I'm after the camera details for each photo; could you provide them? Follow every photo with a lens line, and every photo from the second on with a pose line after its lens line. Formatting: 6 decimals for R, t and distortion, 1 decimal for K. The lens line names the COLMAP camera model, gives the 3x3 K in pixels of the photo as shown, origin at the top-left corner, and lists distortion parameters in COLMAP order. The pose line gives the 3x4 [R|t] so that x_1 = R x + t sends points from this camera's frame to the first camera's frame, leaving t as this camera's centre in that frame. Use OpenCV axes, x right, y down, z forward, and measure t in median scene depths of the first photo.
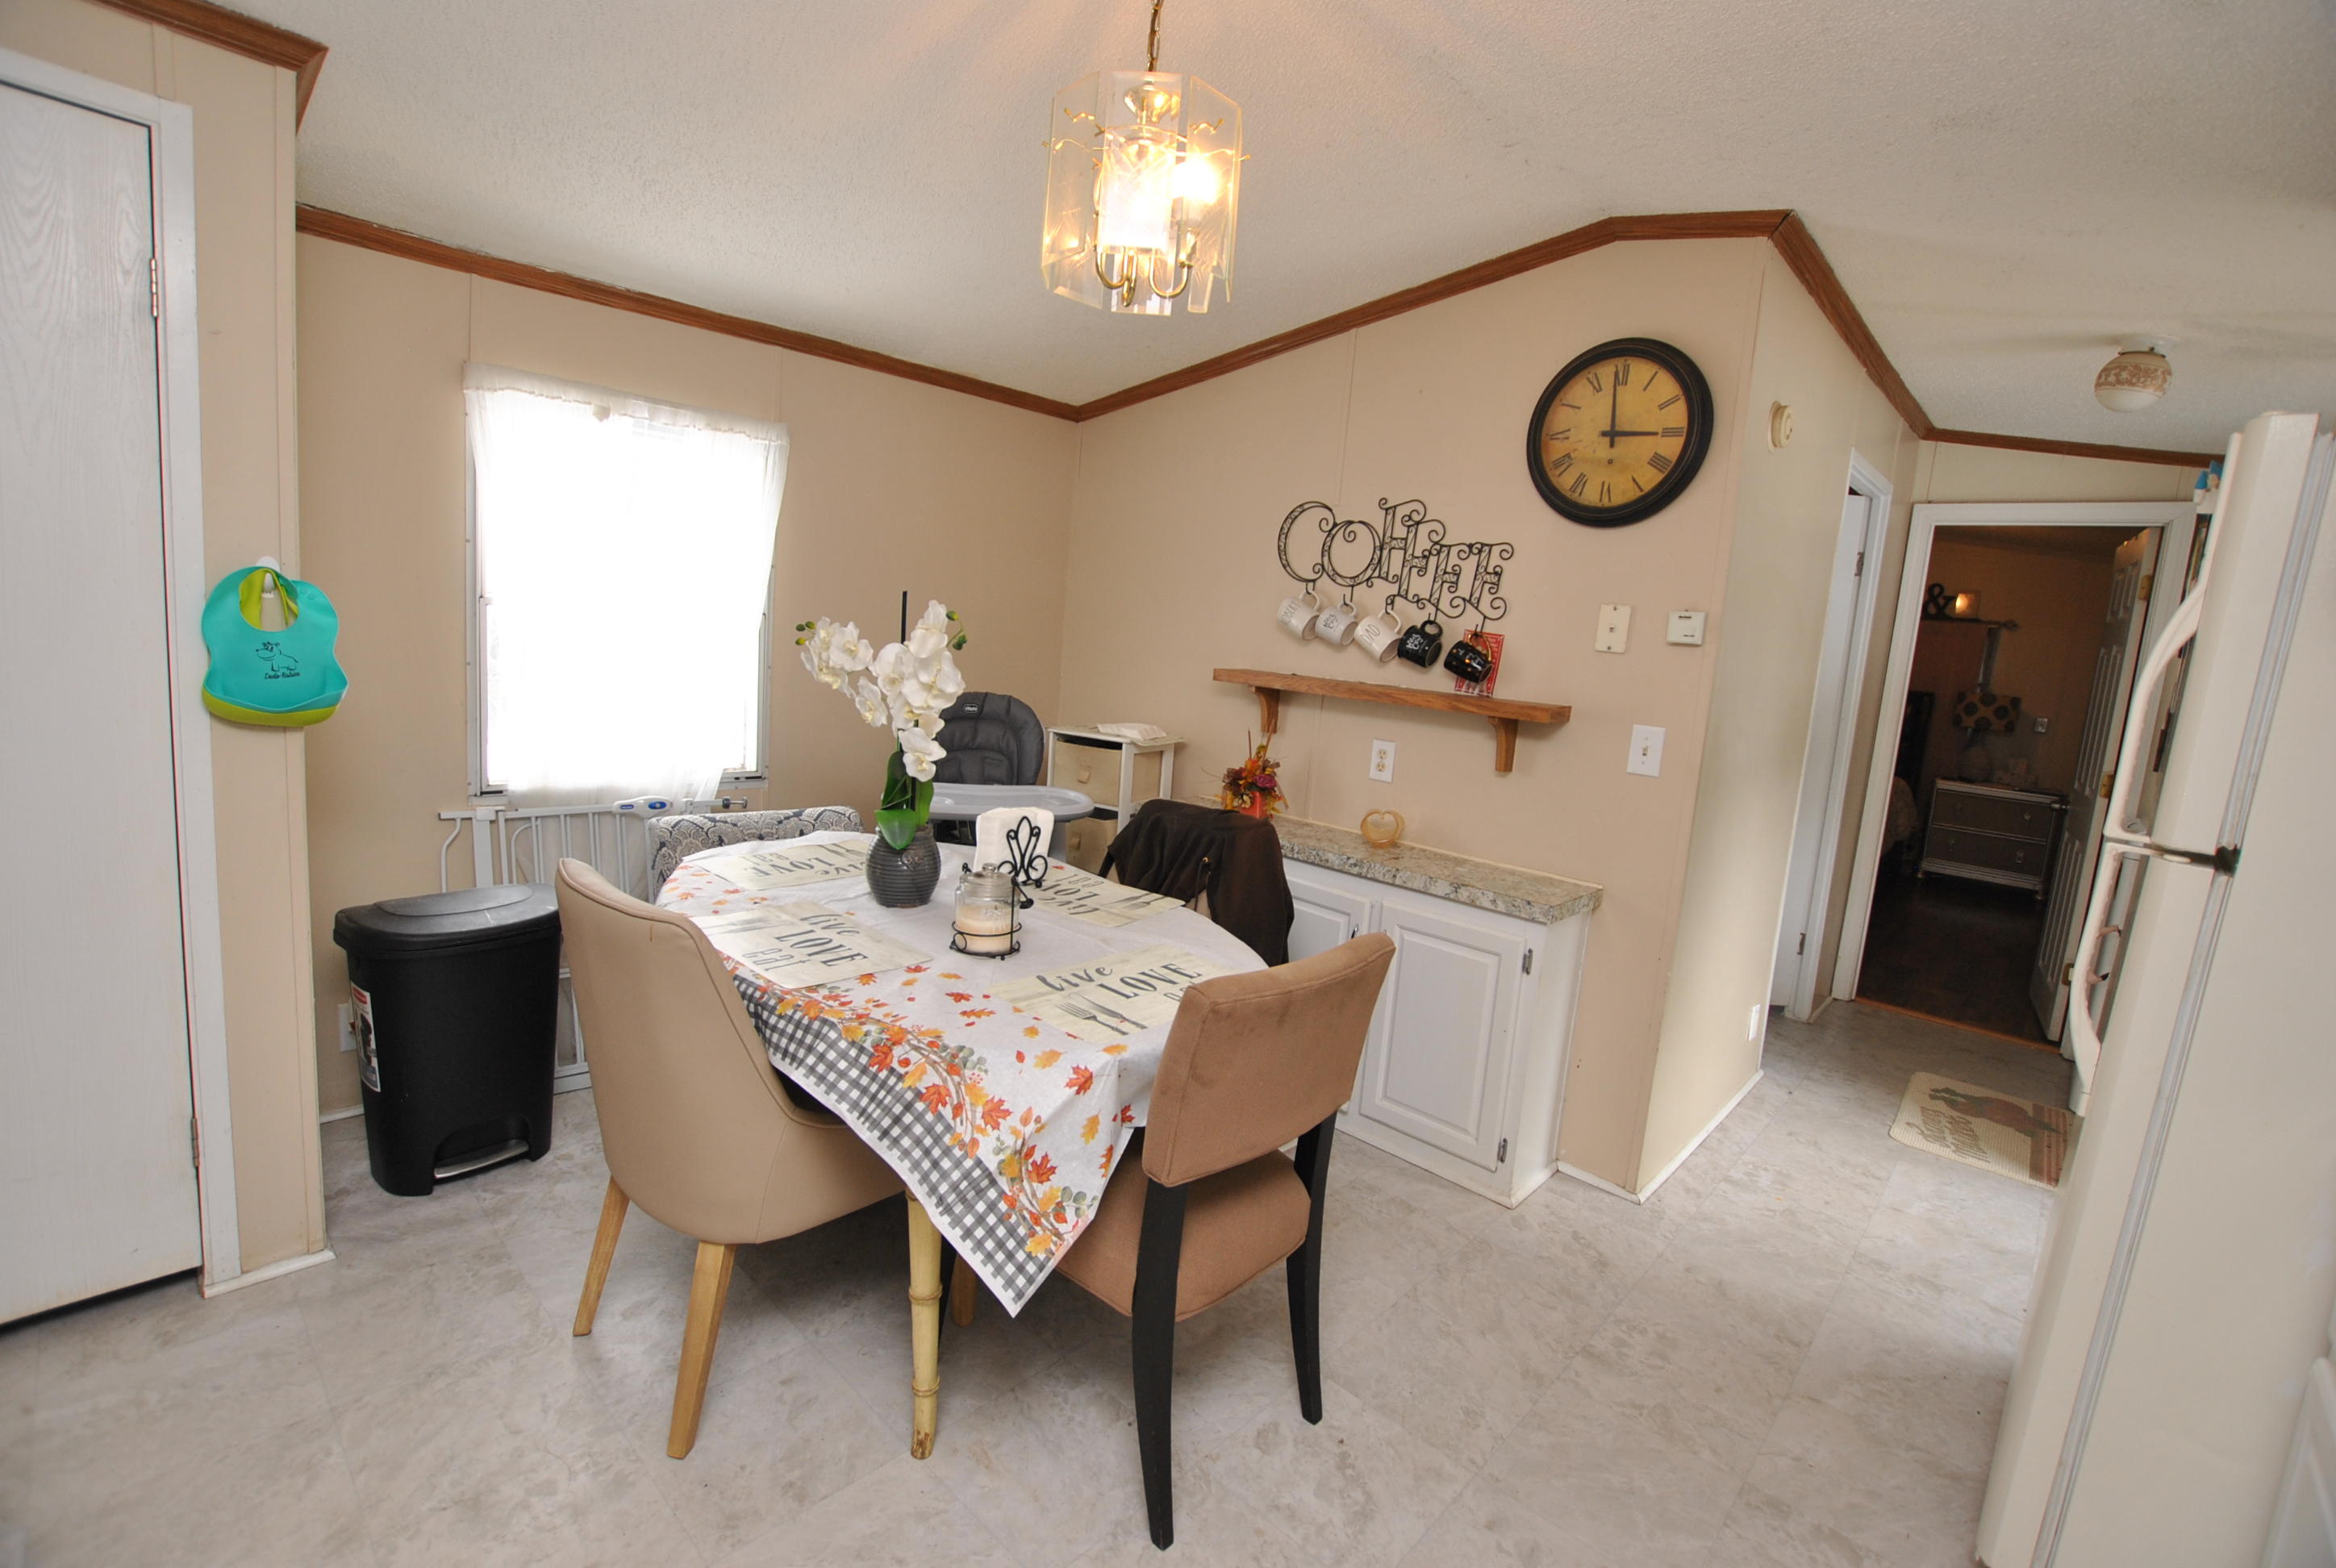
lens RADIAL K [[1024.1, 0, 1172.4], [0, 1024.1, 779.8], [0, 0, 1]] dist [-0.001113, -0.000101]
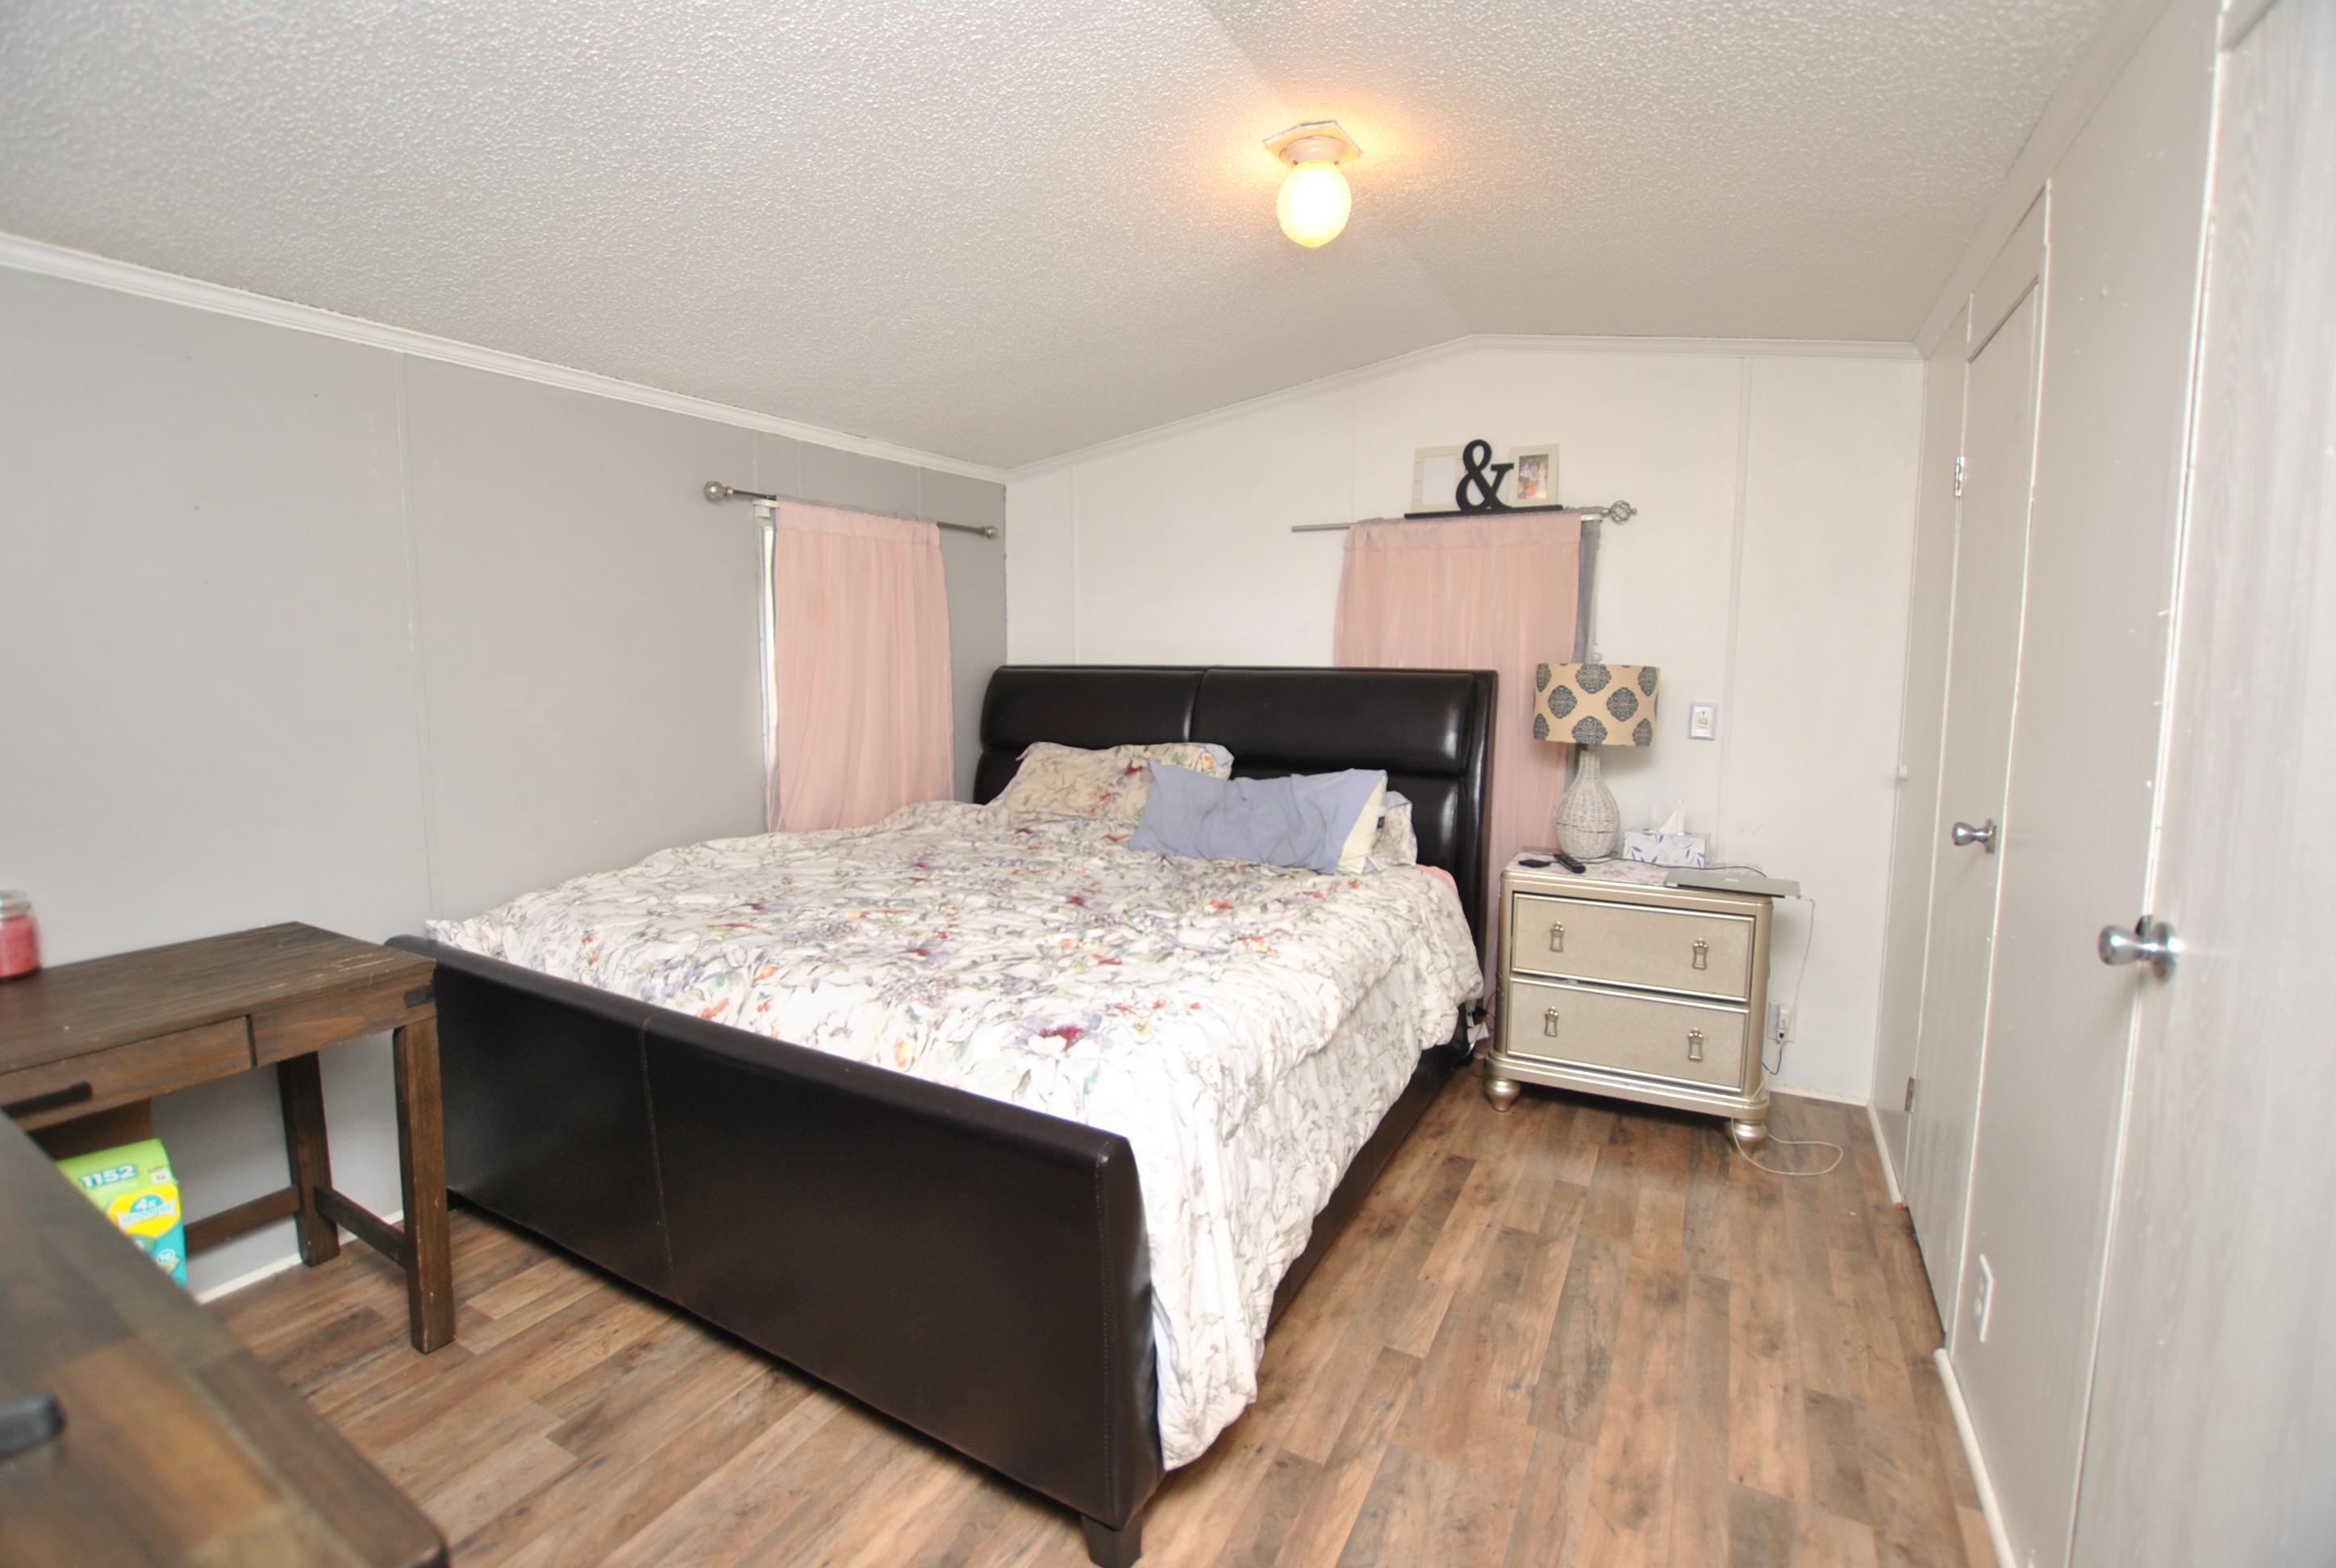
lens RADIAL K [[1024.1, 0, 1163.7], [0, 1024.1, 776.8], [0, 0, 1]] dist [-0.001113, -0.000101]
pose [[0.966580, -0.094677, 0.238241, 0.505152], [0.100883, 0.994800, -0.013962, -0.047823], [-0.235681, 0.037530, 0.971106, 0.612185]]
